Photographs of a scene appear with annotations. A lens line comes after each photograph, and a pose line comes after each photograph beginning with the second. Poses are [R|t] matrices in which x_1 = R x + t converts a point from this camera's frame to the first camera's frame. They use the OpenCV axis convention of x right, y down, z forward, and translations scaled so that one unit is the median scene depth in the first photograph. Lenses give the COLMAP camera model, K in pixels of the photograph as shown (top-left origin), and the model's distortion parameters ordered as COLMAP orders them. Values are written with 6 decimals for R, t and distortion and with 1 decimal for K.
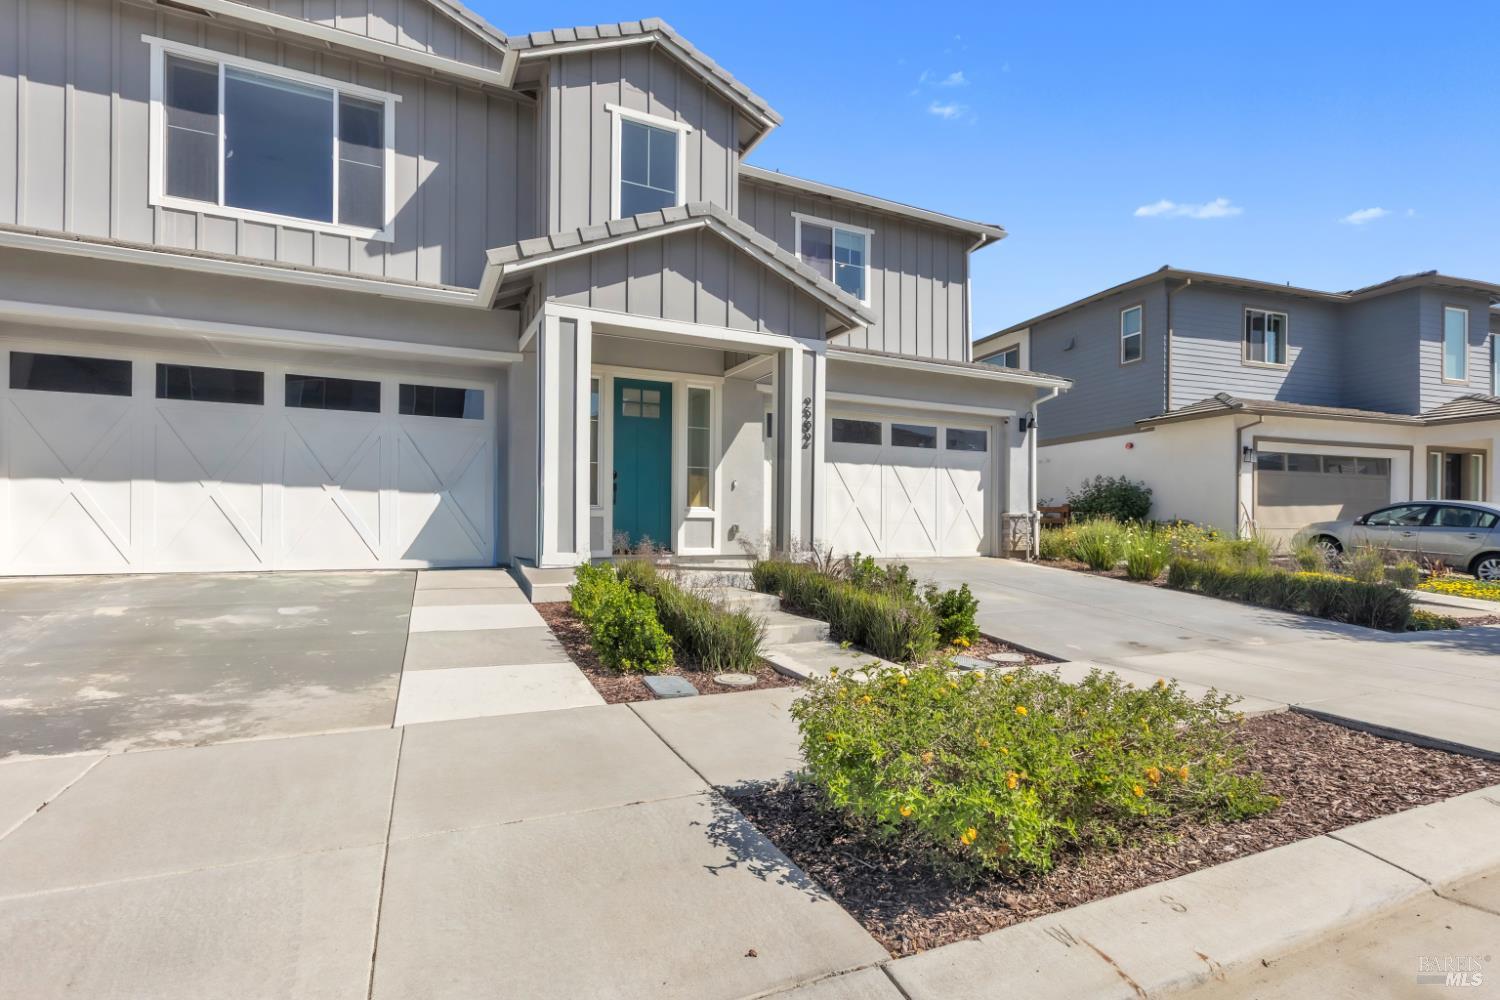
lens RADIAL K [[684.9, 0, 742.7], [0, 684.9, 515.2], [0, 0, 1]] dist [-0.001452, -0.000393]
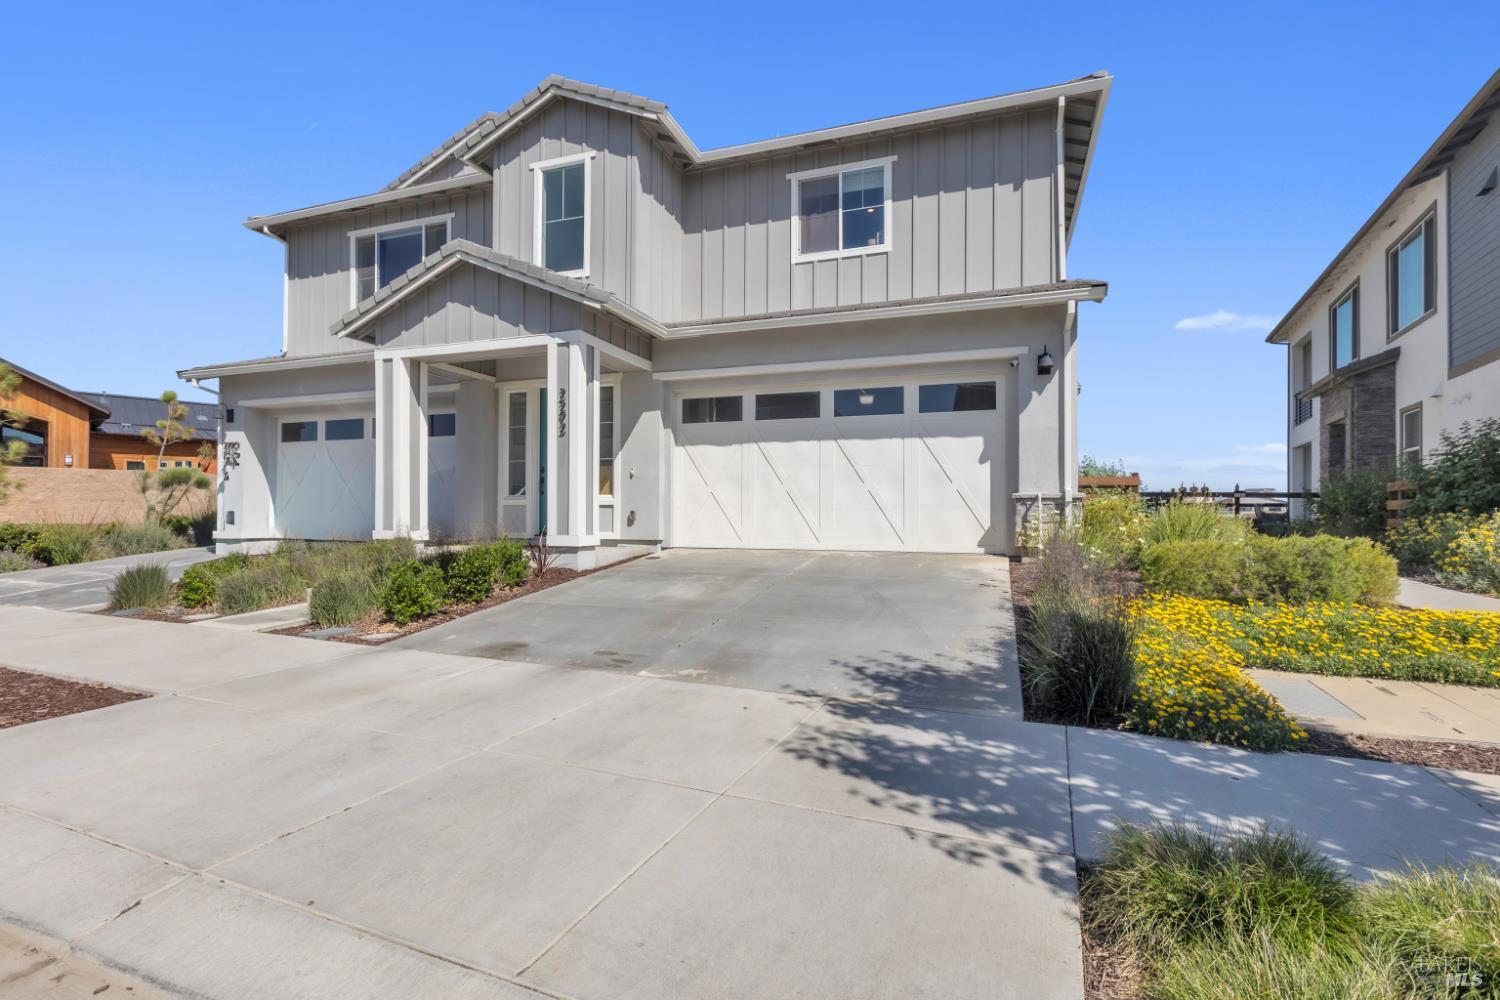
lens RADIAL K [[684.9, 0, 742.7], [0, 684.9, 515.2], [0, 0, 1]] dist [-0.001452, -0.000393]
pose [[0.706561, -0.004359, -0.707638, 0.735432], [0.007934, 0.999967, 0.001762, 0.017433], [0.707607, -0.006859, 0.706573, 0.321862]]
